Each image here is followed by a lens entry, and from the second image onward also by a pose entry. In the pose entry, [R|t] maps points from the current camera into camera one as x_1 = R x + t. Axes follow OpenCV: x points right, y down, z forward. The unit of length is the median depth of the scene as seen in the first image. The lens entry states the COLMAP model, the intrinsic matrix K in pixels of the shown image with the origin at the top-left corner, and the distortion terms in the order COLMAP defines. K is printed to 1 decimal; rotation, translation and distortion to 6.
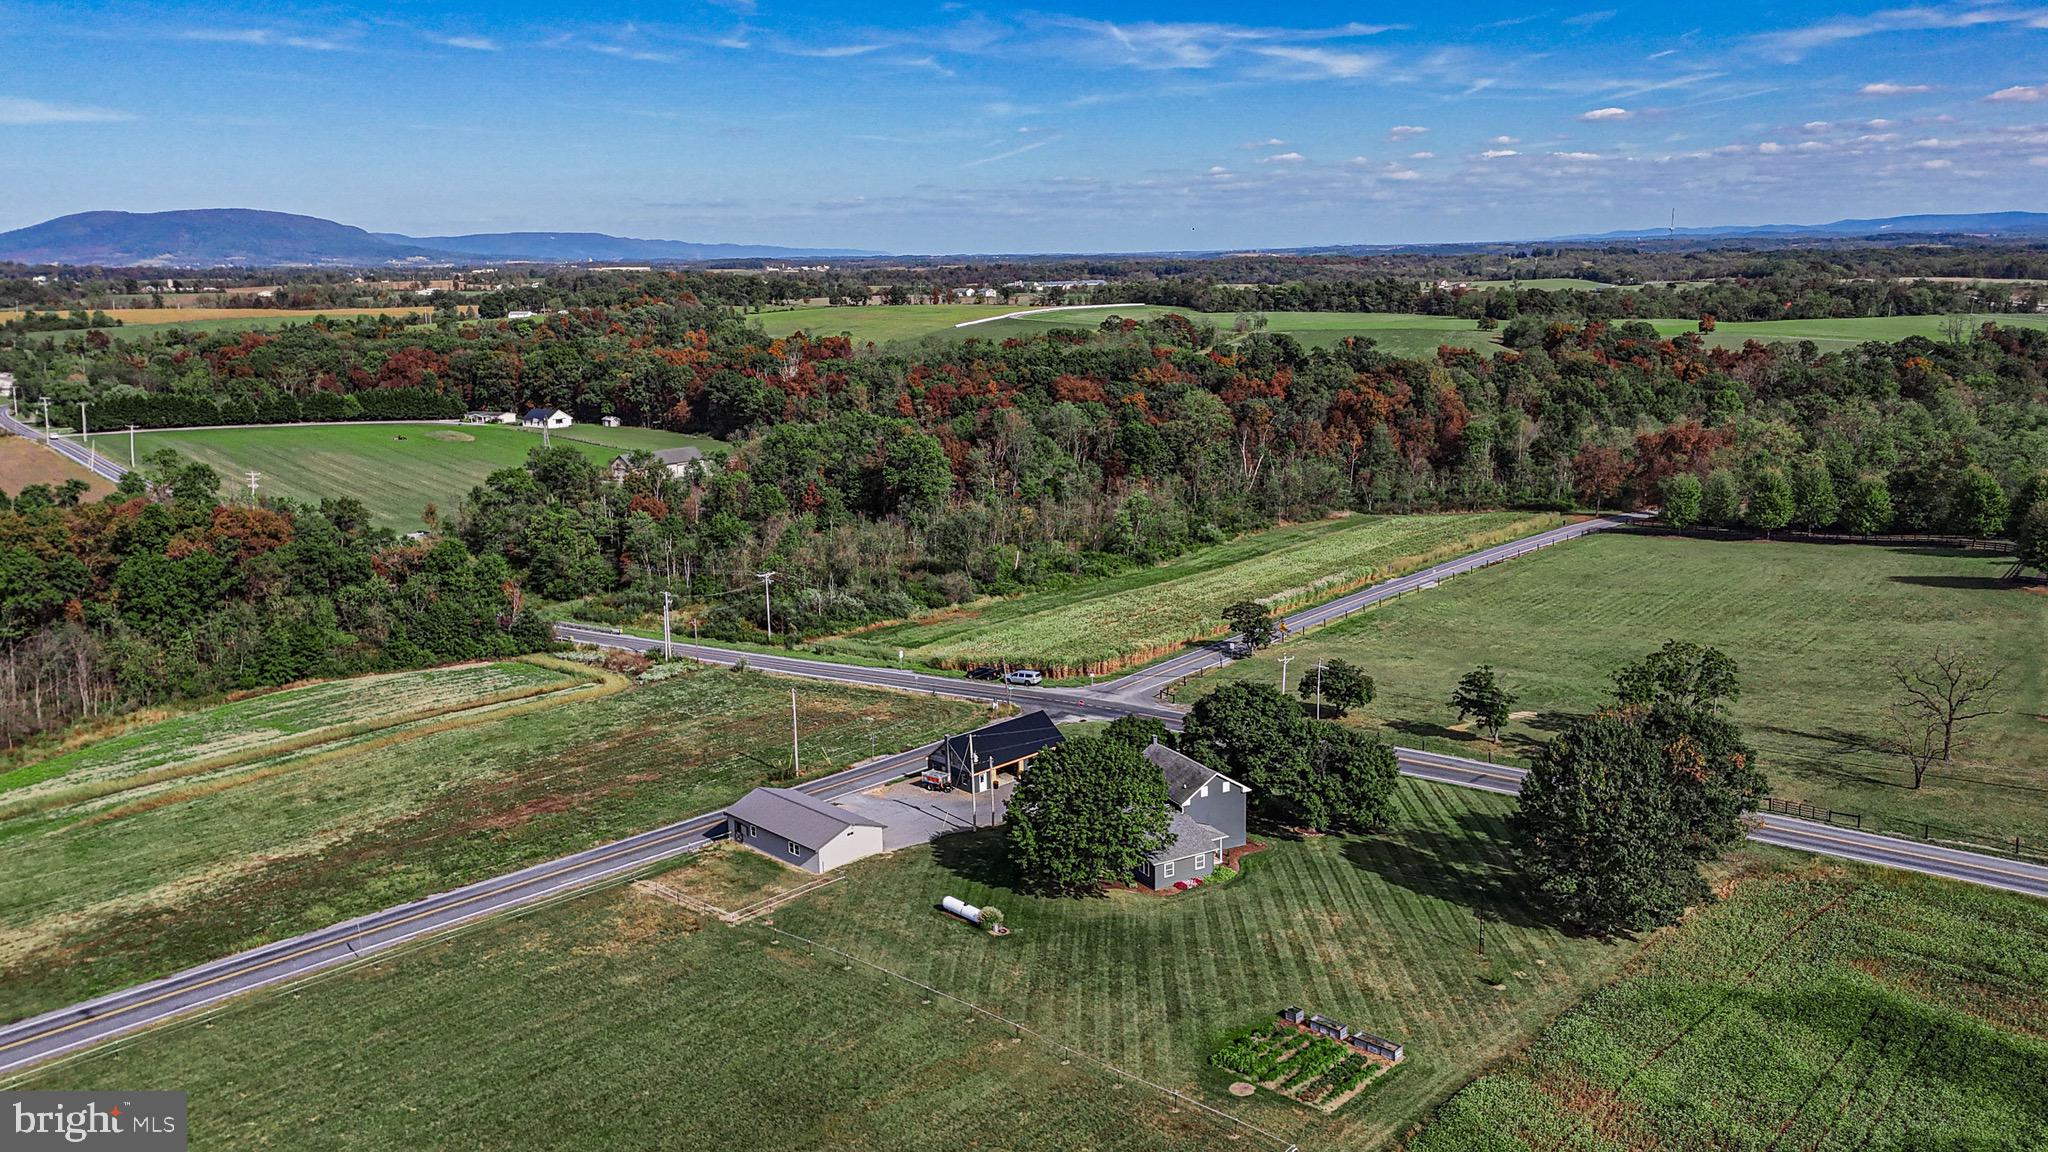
lens RADIAL K [[1555.4, 0, 1006.5], [0, 1555.4, 576.8], [0, 0, 1]] dist [0.137632, -0.293091]
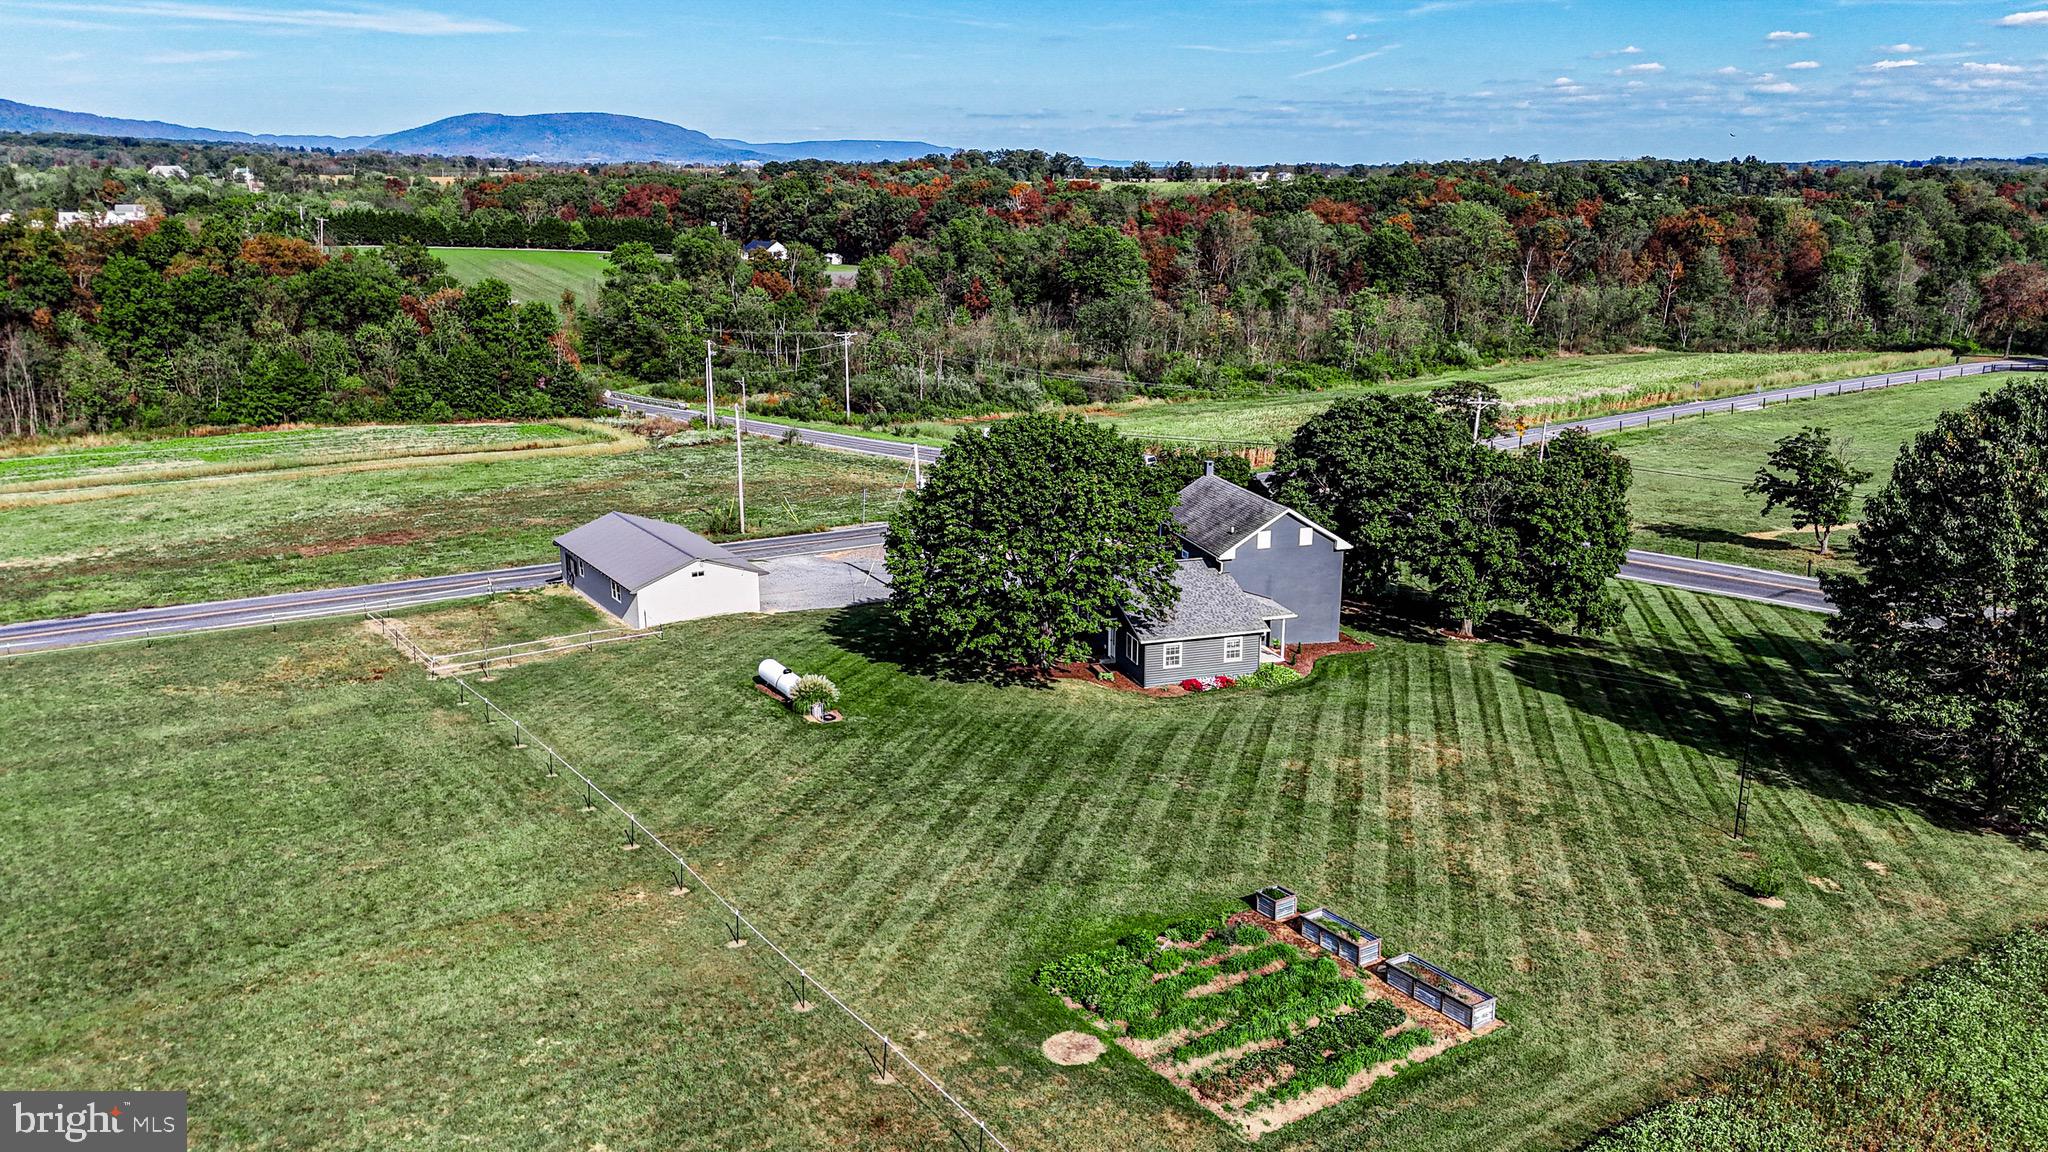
lens RADIAL K [[1518.0, 0, 1016.0], [0, 1518.0, 579.4], [0, 0, 1]] dist [0.077800, -0.085177]
pose [[0.979087, 0.071729, -0.190379, 0.142620], [-0.062832, 0.996649, 0.052373, 0.126725], [0.193497, -0.039316, 0.980313, 0.423618]]
